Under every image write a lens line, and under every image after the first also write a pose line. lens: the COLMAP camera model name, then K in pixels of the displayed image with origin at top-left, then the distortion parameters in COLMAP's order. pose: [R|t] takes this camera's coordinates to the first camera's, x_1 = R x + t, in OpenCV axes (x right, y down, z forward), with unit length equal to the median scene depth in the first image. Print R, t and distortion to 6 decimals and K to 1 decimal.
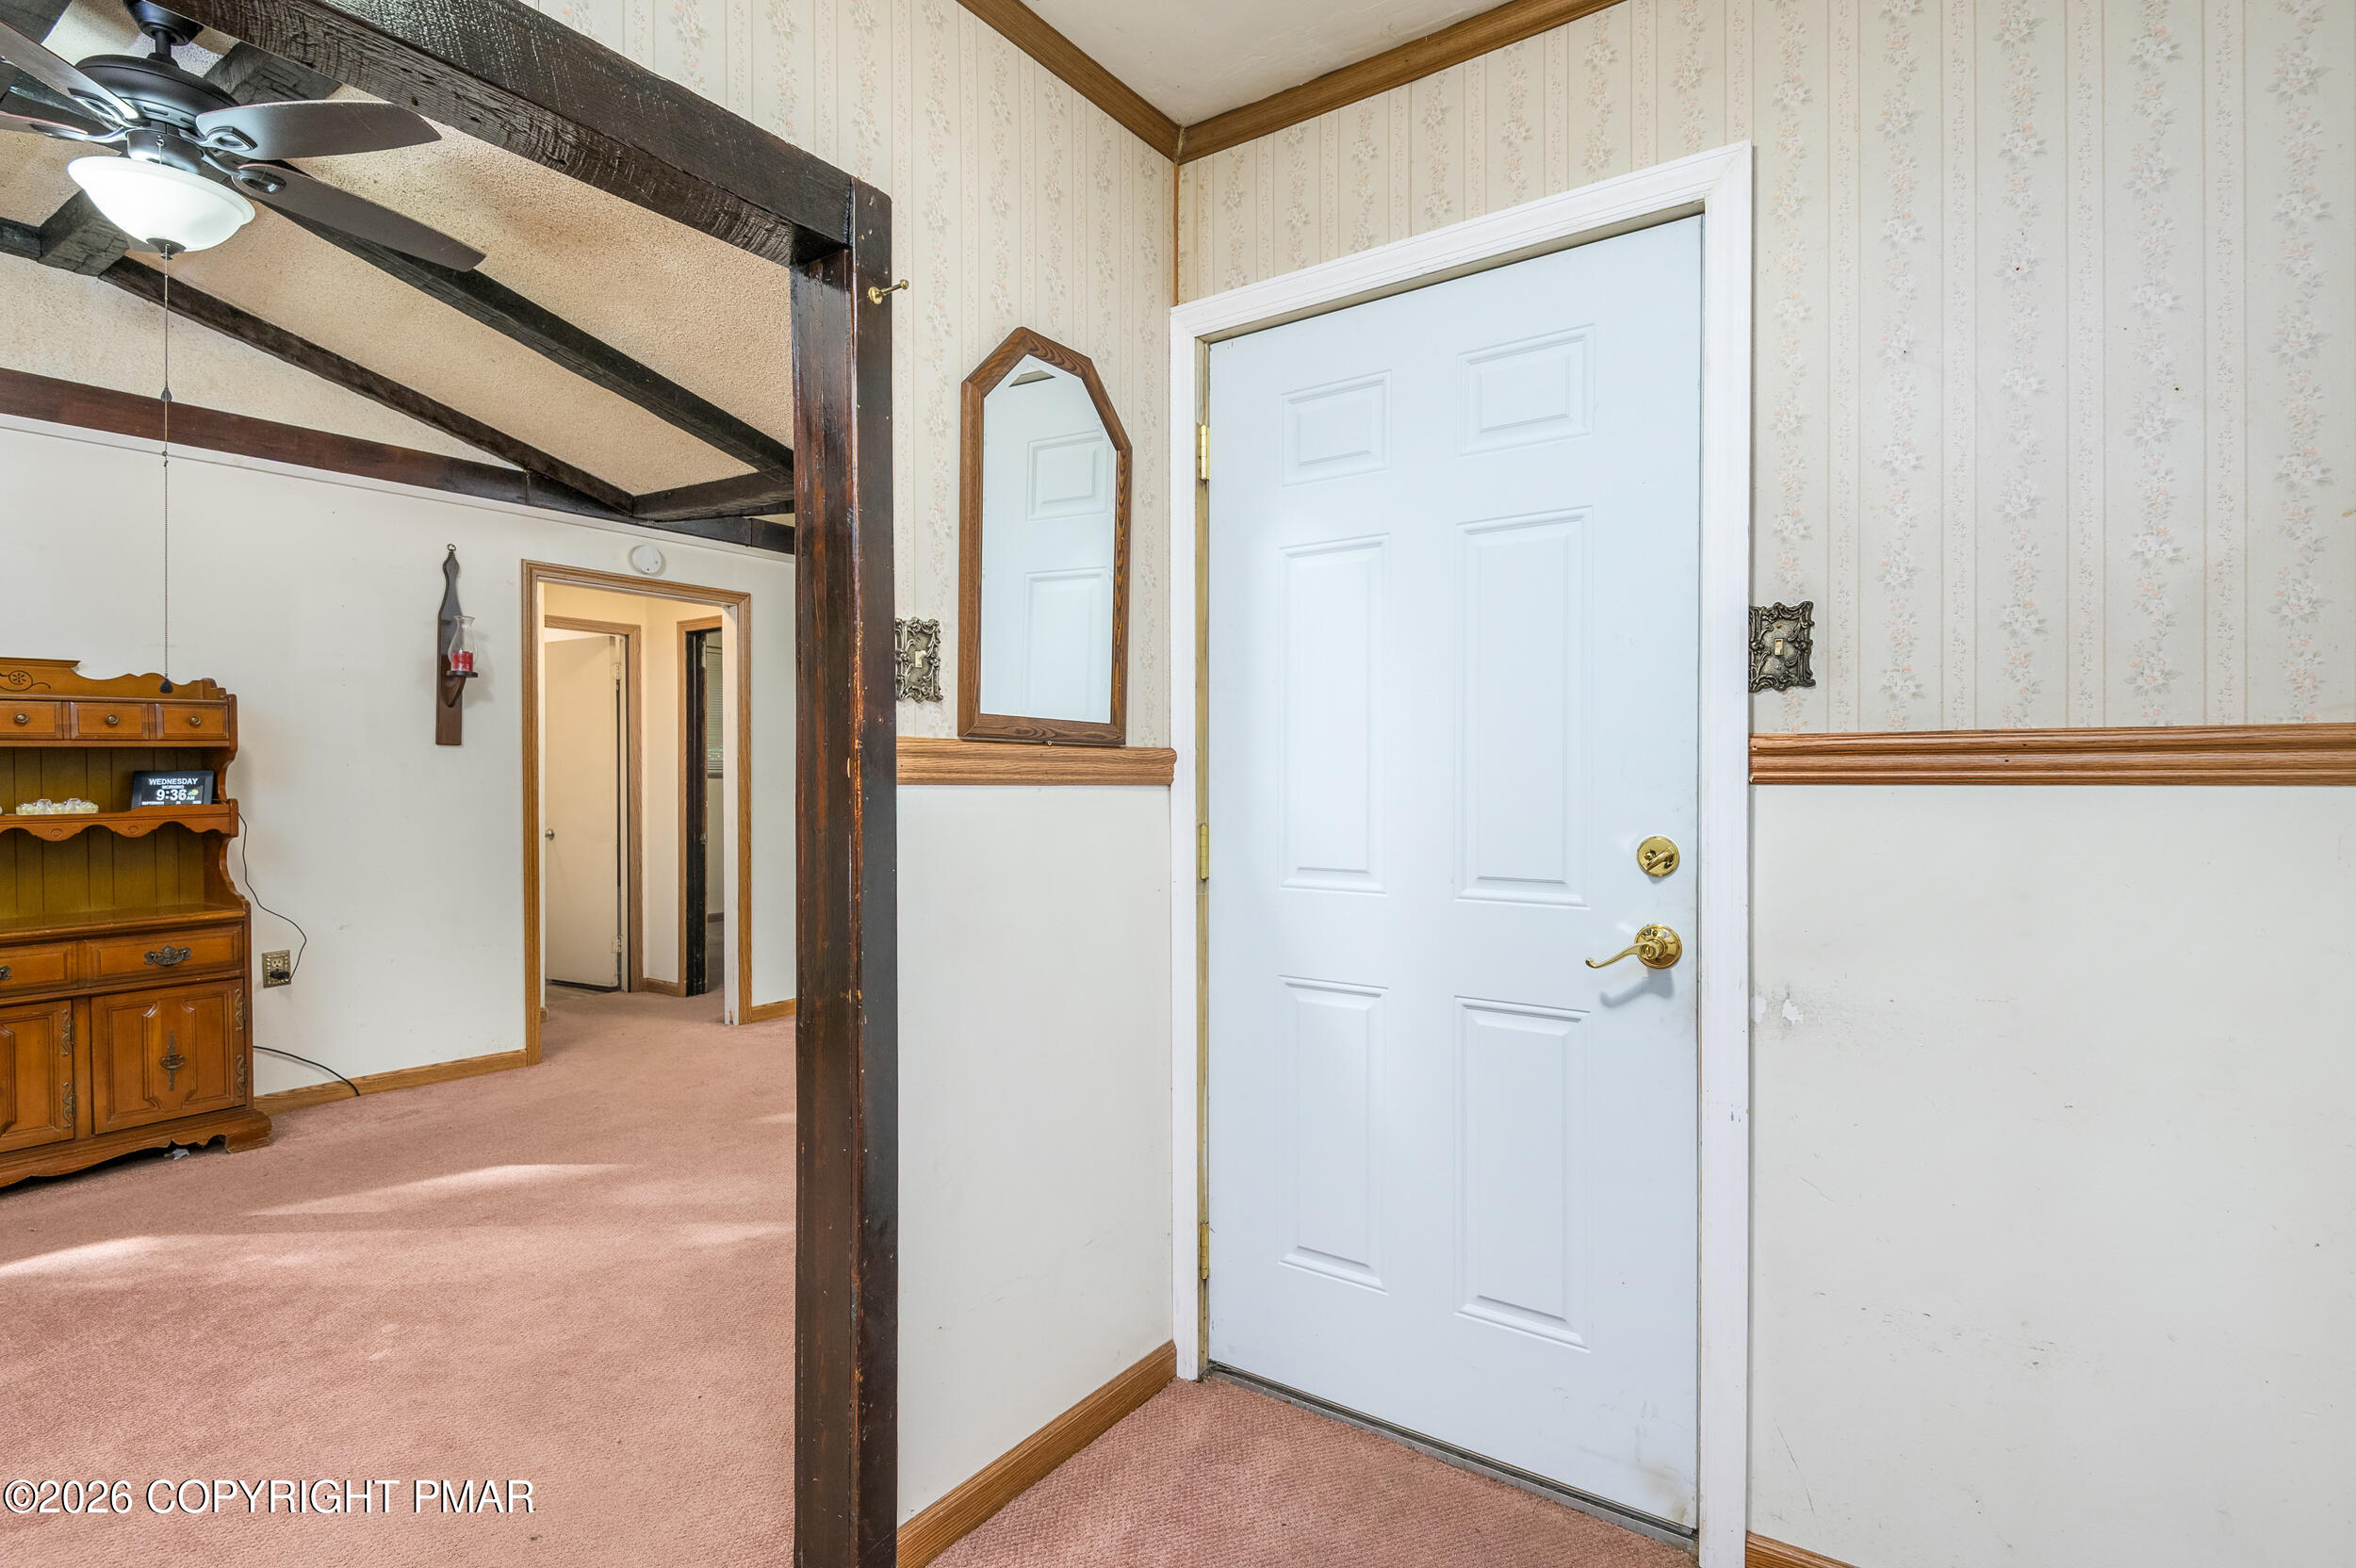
lens RADIAL K [[1176.7, 0, 1178.0], [0, 1176.7, 784.0], [0, 0, 1]] dist [0.027749, -0.020040]
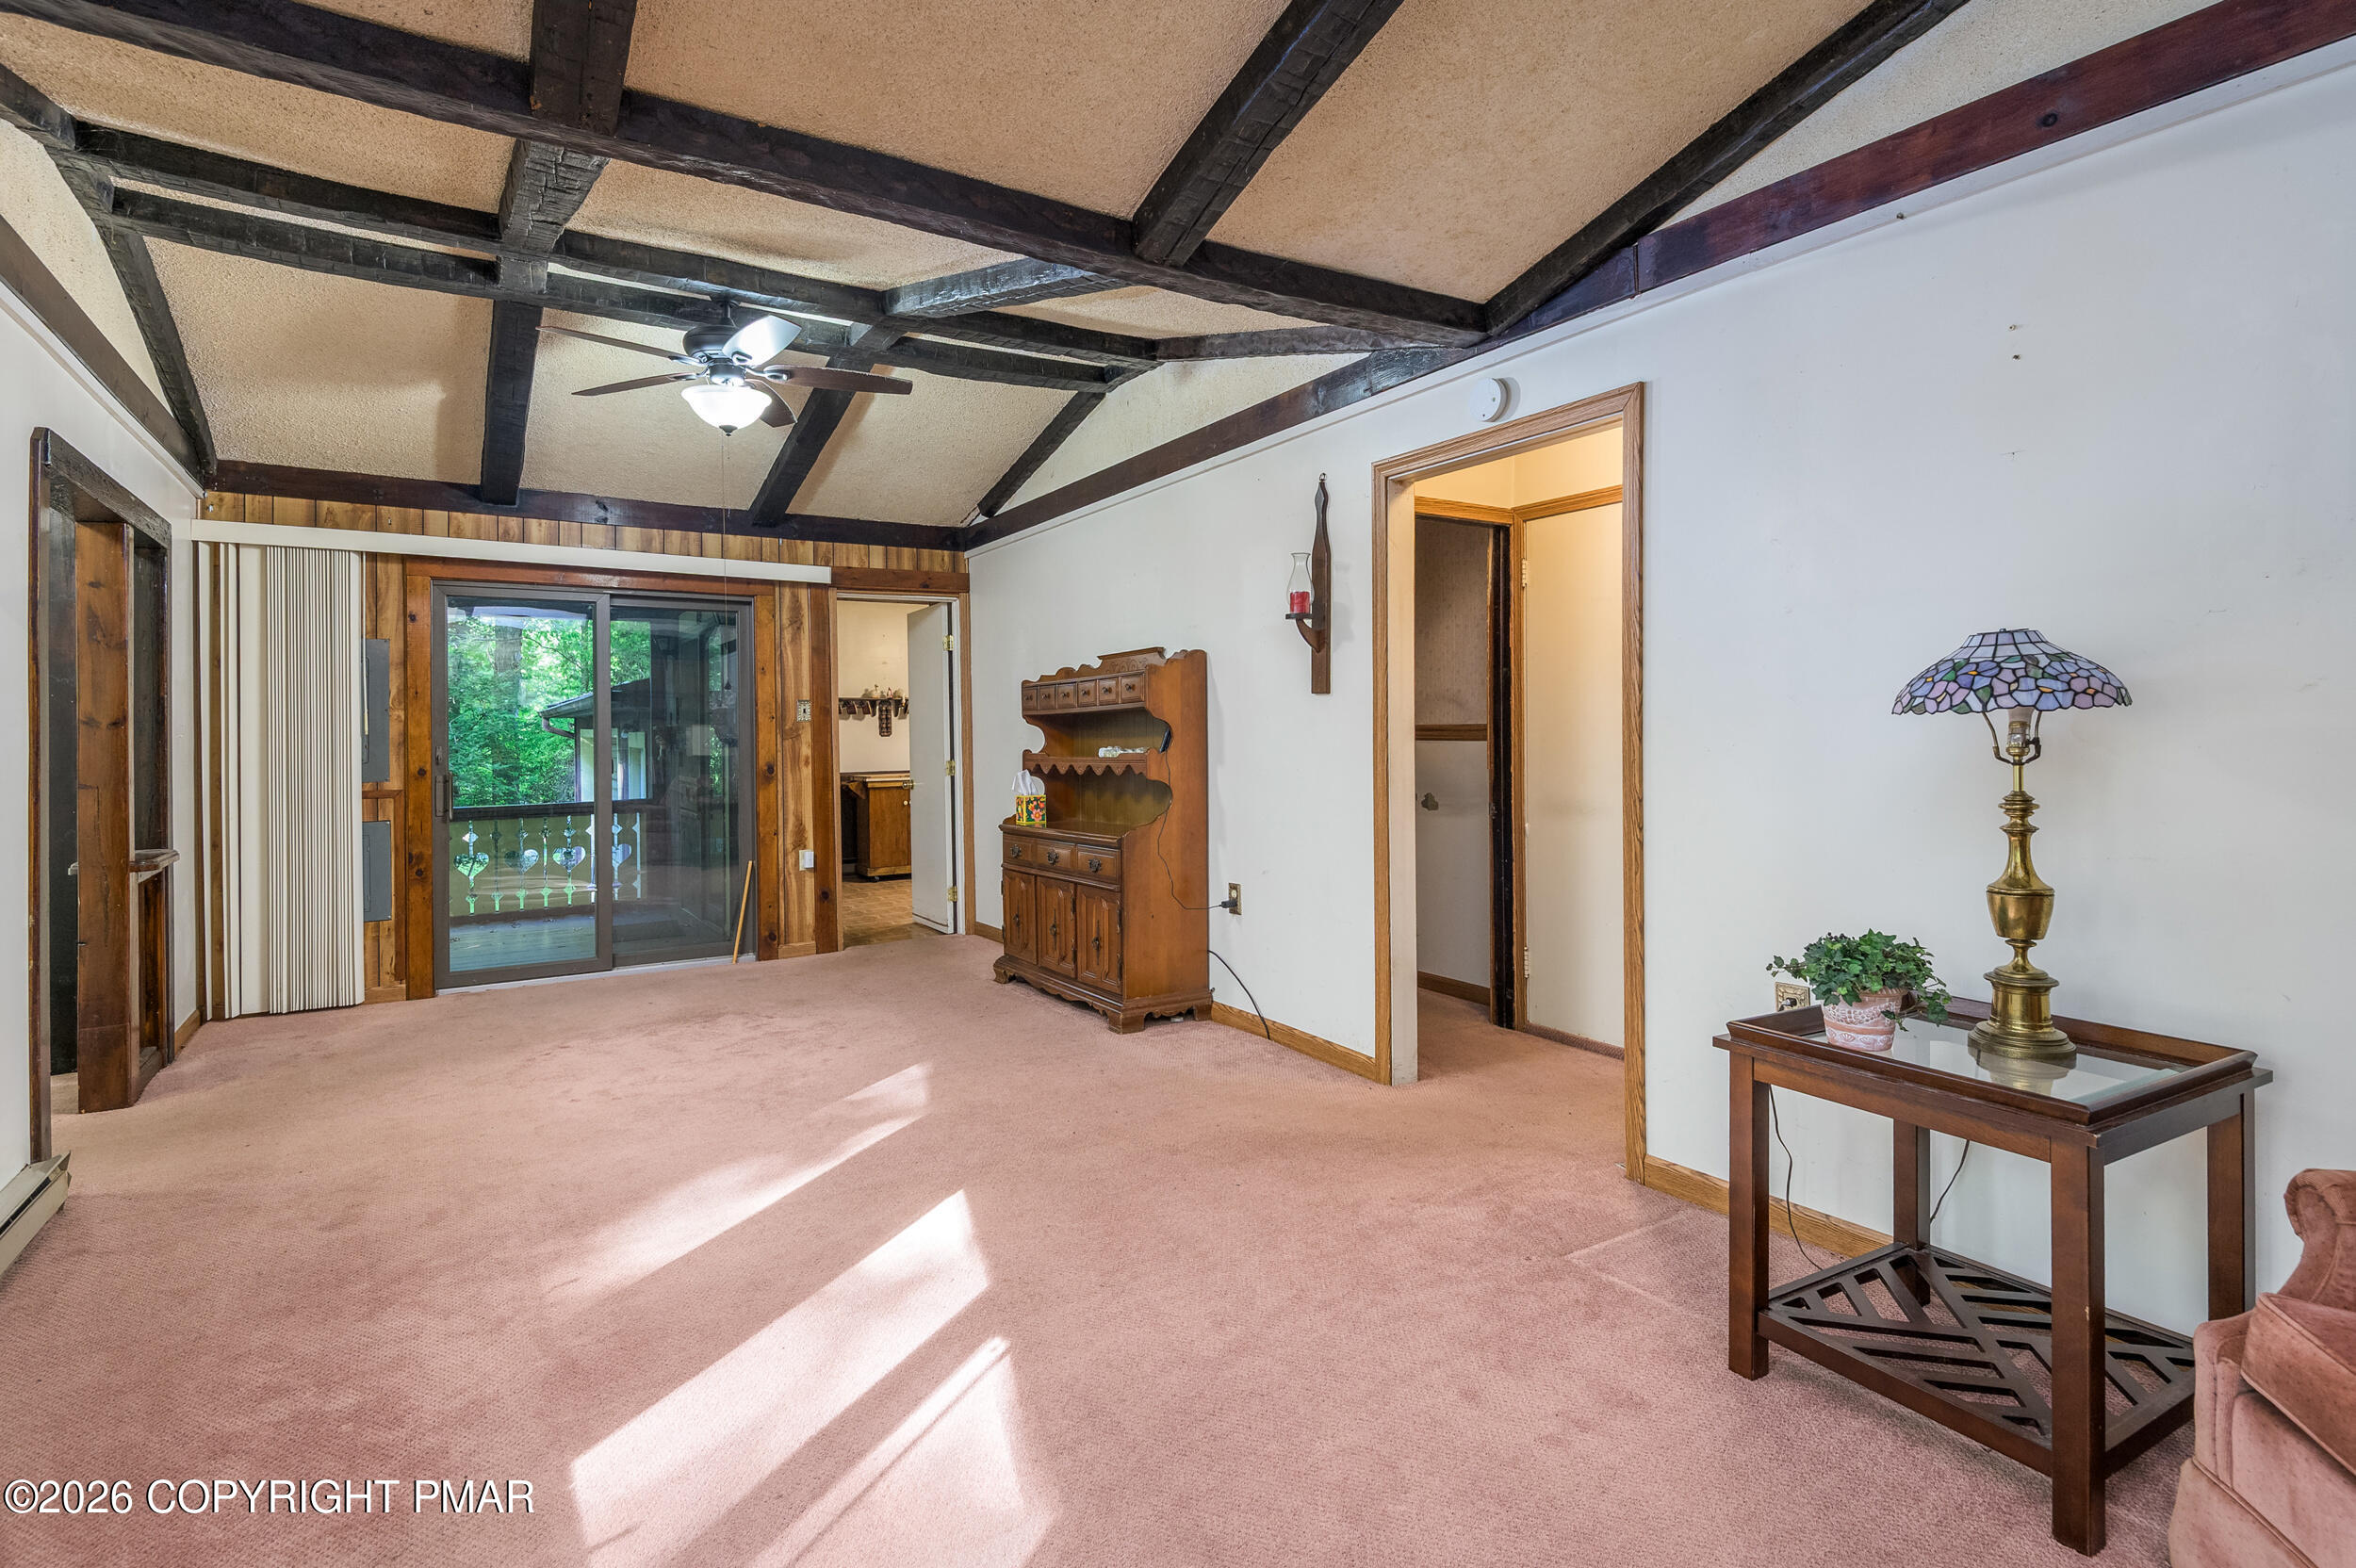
lens RADIAL K [[1168.2, 0, 1185.7], [0, 1168.2, 742.9], [0, 0, 1]] dist [0.035073, -0.029328]
pose [[-0.372537, 0.020855, -0.927783, 0.309322], [0.011772, 0.999773, 0.017746, -0.014251], [0.927943, -0.004311, -0.372698, 1.469224]]
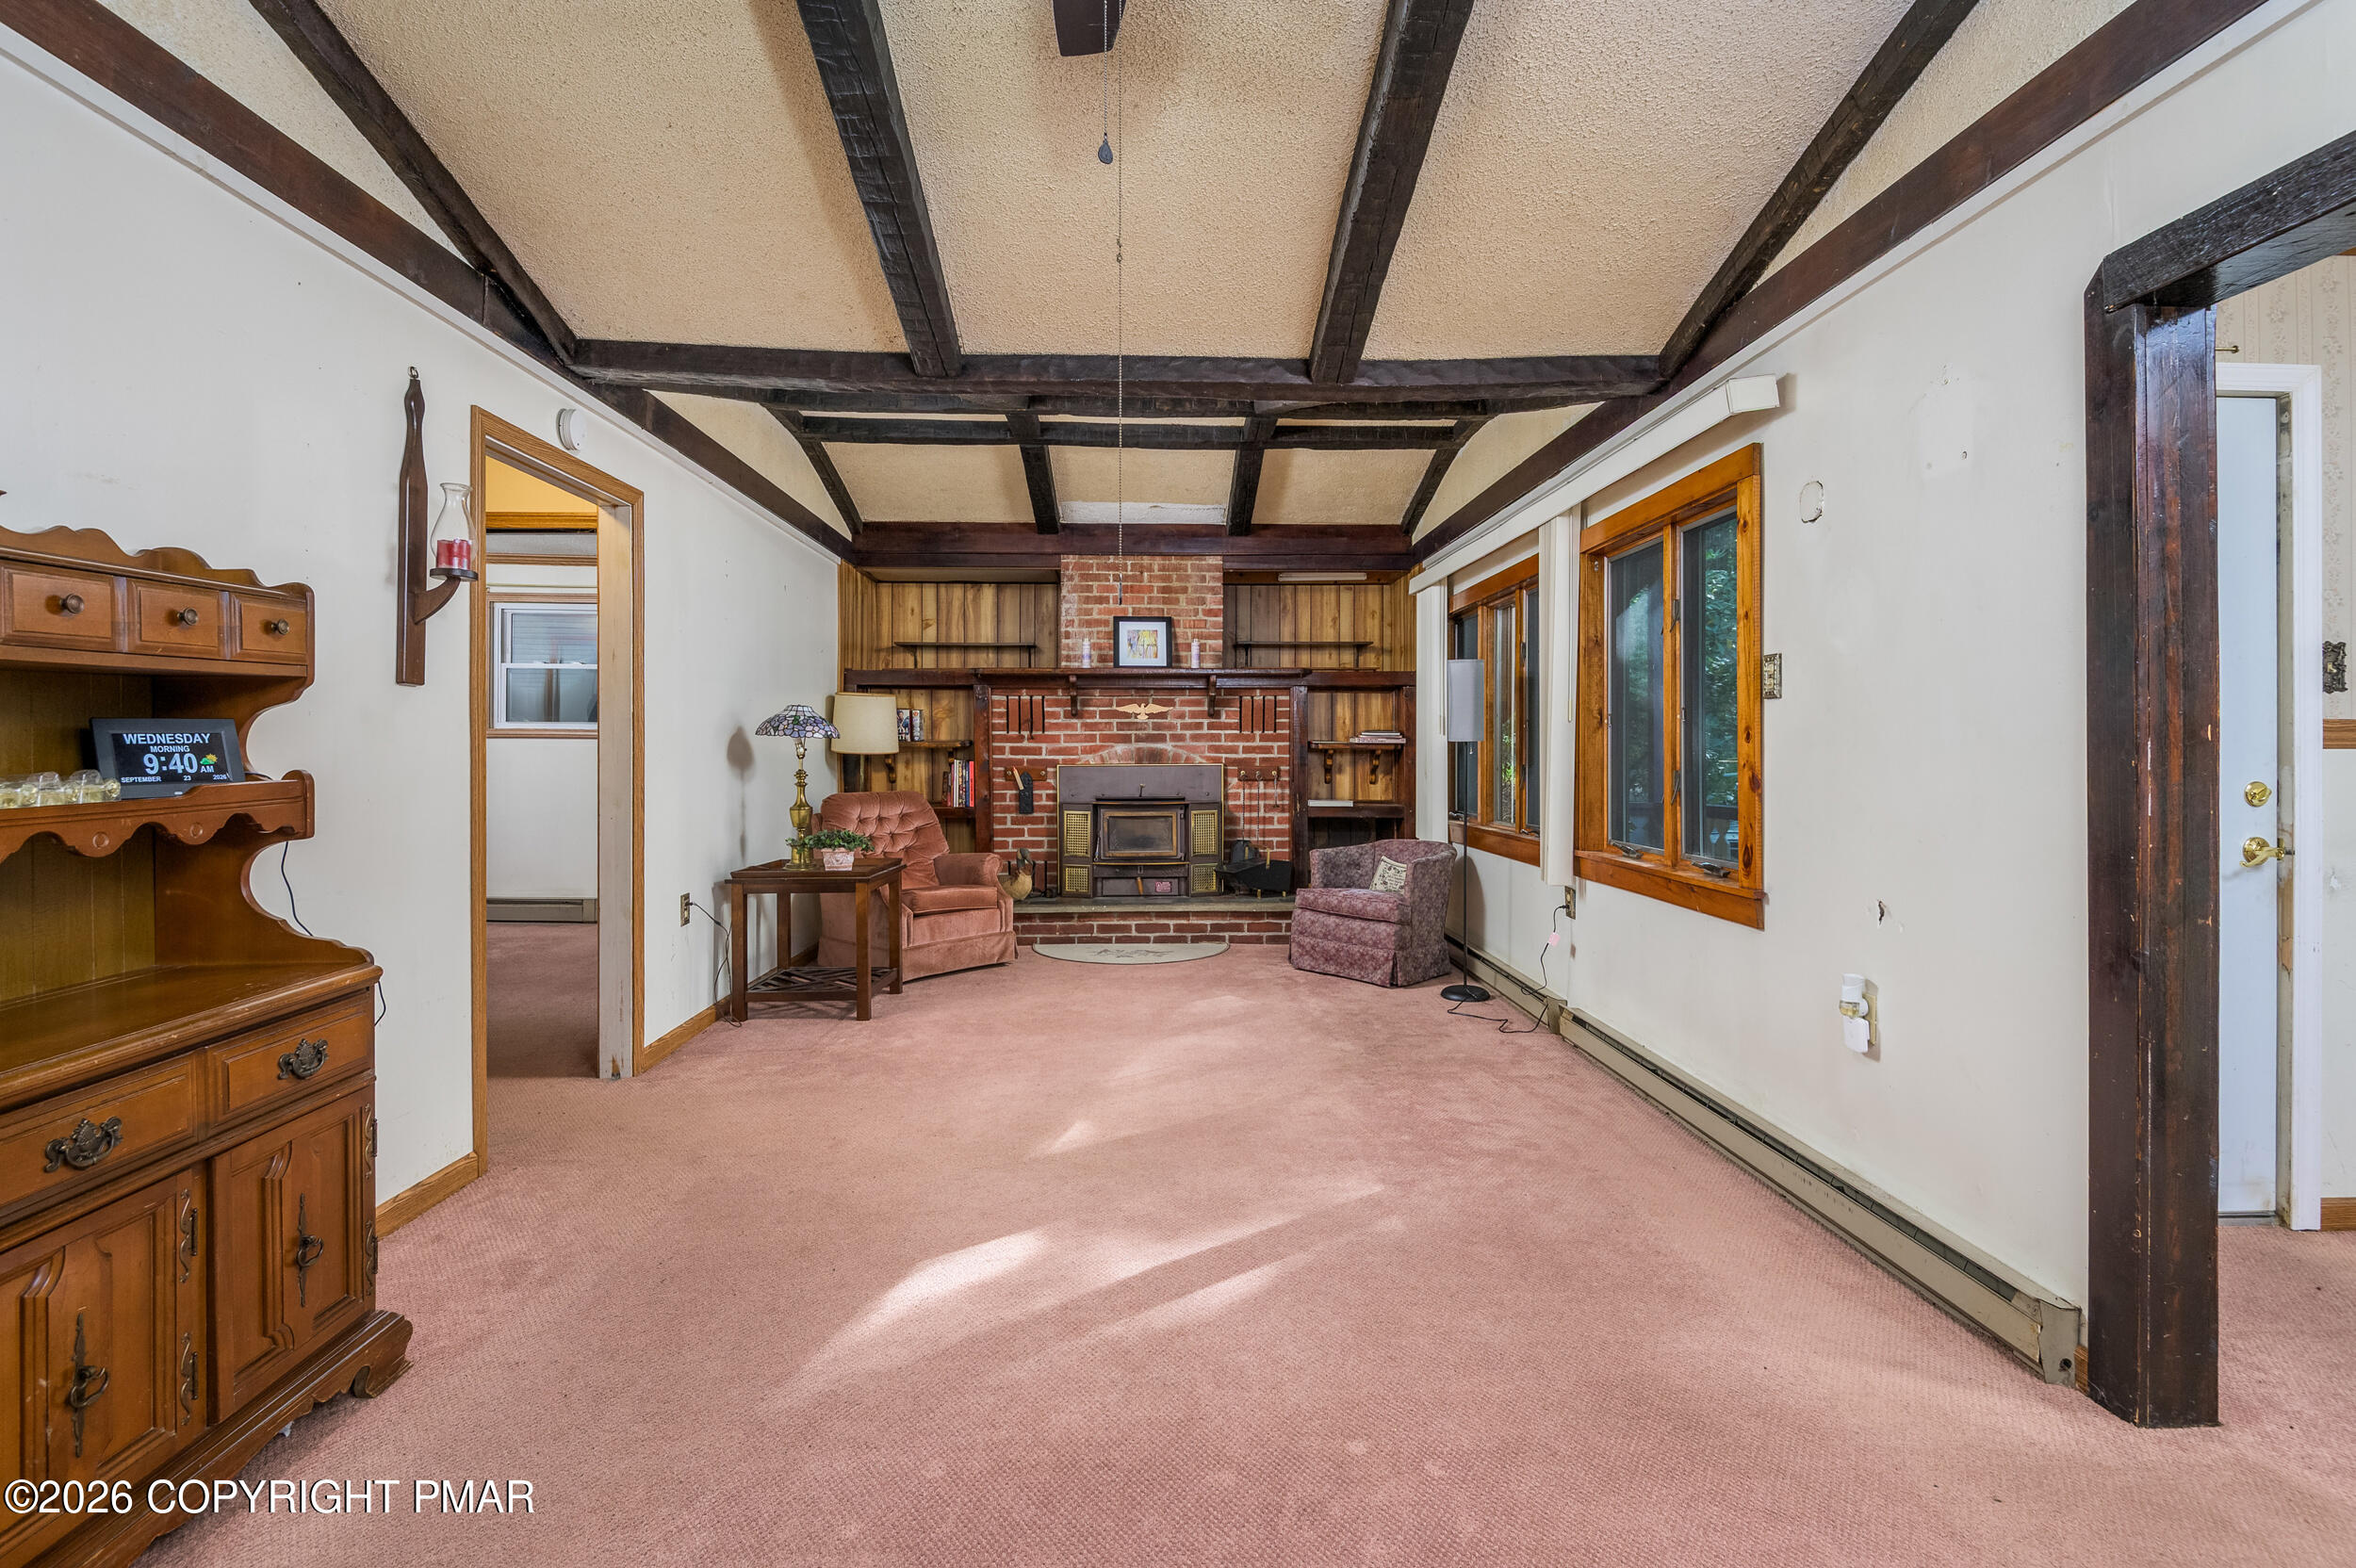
lens RADIAL K [[1168.2, 0, 1185.7], [0, 1168.2, 742.9], [0, 0, 1]] dist [0.035073, -0.029328]
pose [[0.786859, 0.006724, 0.617096, -0.799763], [-0.000754, 0.999950, -0.009934, 0.004653], [-0.617132, 0.007351, 0.786825, 0.300165]]
